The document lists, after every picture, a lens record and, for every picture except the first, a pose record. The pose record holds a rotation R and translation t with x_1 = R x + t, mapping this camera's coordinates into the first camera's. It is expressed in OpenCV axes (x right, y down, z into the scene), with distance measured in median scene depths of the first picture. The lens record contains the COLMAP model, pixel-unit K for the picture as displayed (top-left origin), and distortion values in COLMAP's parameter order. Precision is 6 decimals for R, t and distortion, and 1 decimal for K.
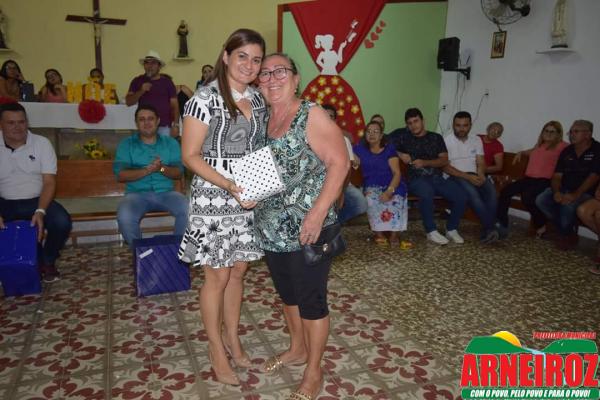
lens RADIAL K [[462.7, 0, 298.6], [0, 462.7, 200.4], [0, 0, 1]] dist [-0.022615, 0.015124]
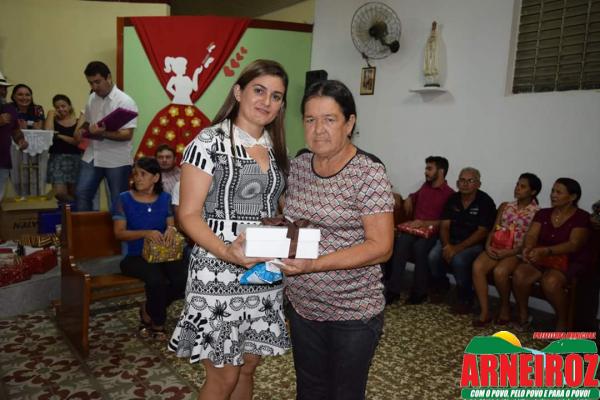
lens RADIAL K [[462.7, 0, 298.8], [0, 462.7, 199.3], [0, 0, 1]] dist [-0.022615, 0.015124]
pose [[0.954360, -0.010745, 0.298464, 0.016093], [0.032133, 0.997246, -0.066846, -0.036304], [-0.296924, 0.073386, 0.952077, 0.149923]]
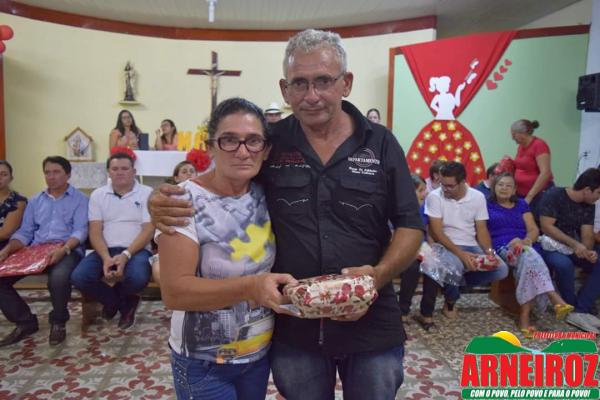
lens RADIAL K [[462.7, 0, 298.3], [0, 462.7, 198.7], [0, 0, 1]] dist [-0.022615, 0.015124]
pose [[0.968850, 0.021237, -0.246737, 0.014220], [-0.044899, 0.994868, -0.090673, -0.021021], [0.243546, 0.098927, 0.964831, 0.067318]]
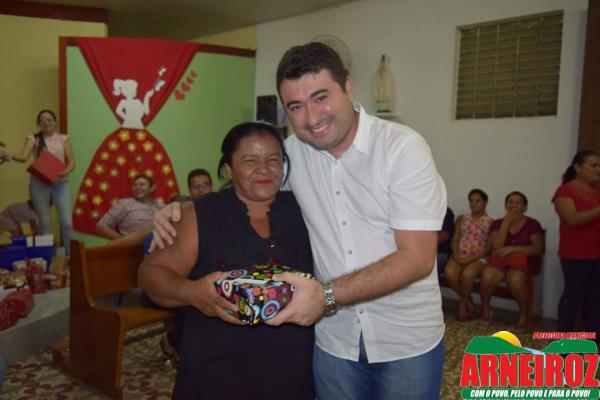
lens RADIAL K [[462.7, 0, 298.4], [0, 462.7, 198.1], [0, 0, 1]] dist [-0.022615, 0.015124]
pose [[0.856321, -0.033874, 0.515331, -0.110118], [0.093930, 0.991419, -0.090915, -0.048490], [-0.507829, 0.126258, 0.852155, 0.176603]]
